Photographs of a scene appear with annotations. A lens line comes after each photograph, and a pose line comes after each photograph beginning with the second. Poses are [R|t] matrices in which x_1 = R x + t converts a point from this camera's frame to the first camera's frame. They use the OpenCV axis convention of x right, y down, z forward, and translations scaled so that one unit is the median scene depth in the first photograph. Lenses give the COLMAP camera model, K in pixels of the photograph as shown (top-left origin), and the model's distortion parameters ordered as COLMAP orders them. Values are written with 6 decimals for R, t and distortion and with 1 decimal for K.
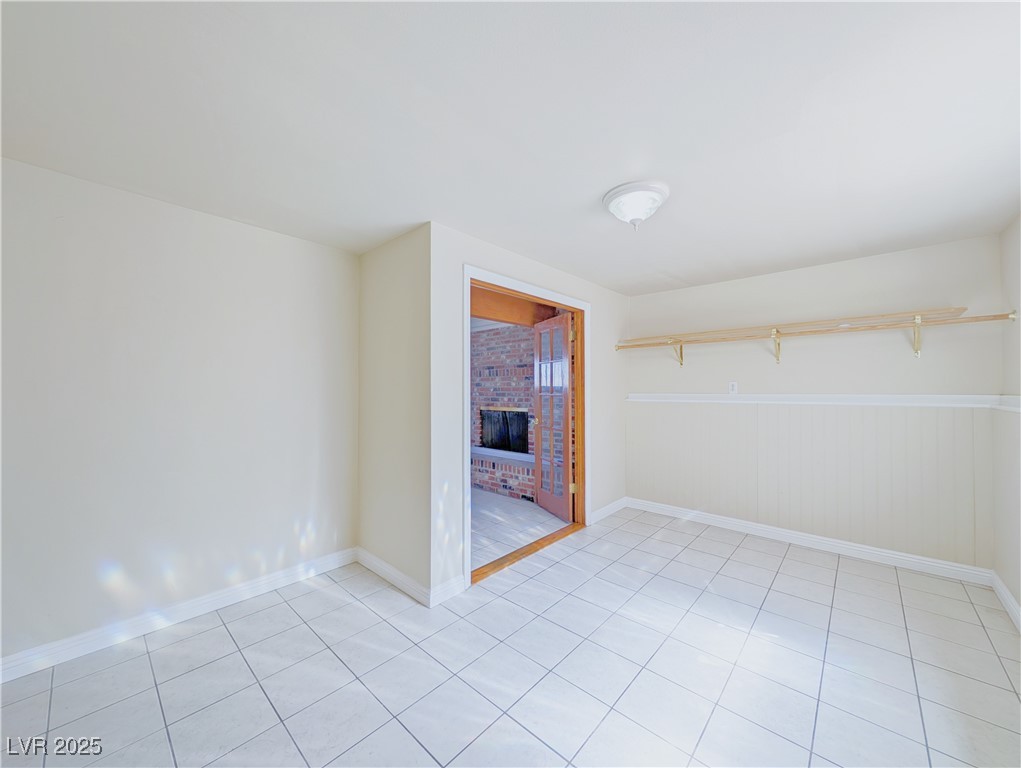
lens RADIAL K [[387.7, 0, 517.4], [0, 387.7, 386.3], [0, 0, 1]] dist [-0.001563, 0.000384]
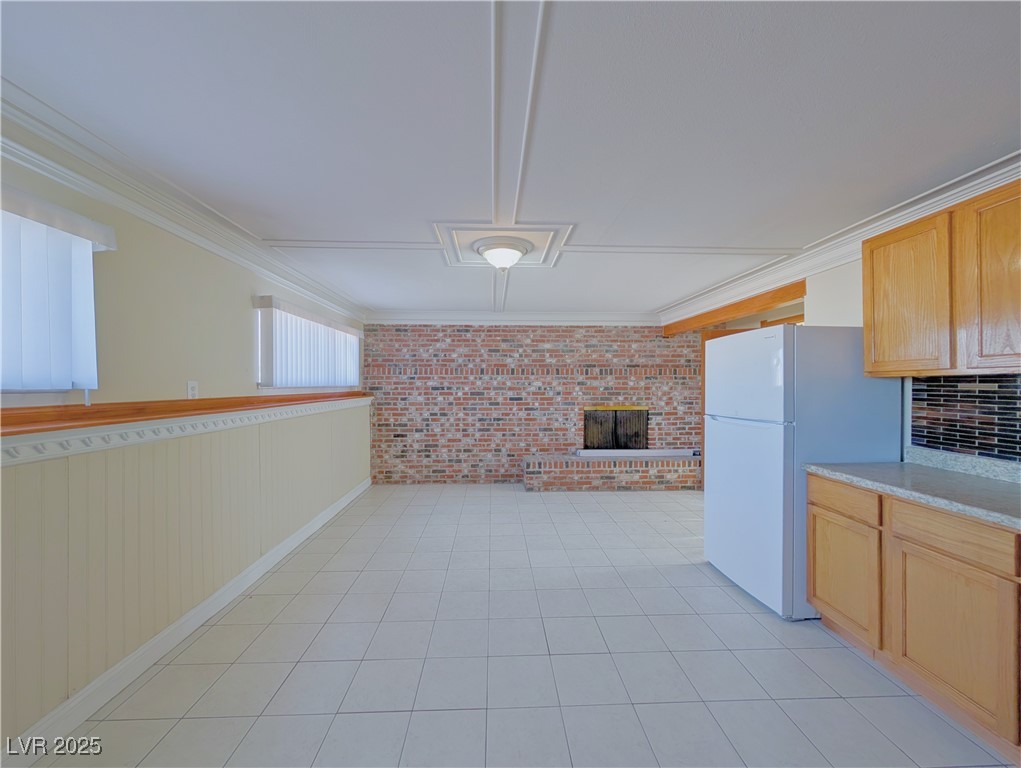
lens RADIAL K [[387.7, 0, 510.4], [0, 387.7, 383.4], [0, 0, 1]] dist [-0.001563, 0.000384]
pose [[0.711873, 0.001113, 0.702308, -0.959747], [-0.008048, 0.999946, 0.006572, -0.009912], [-0.702262, -0.010331, 0.711843, 0.495137]]
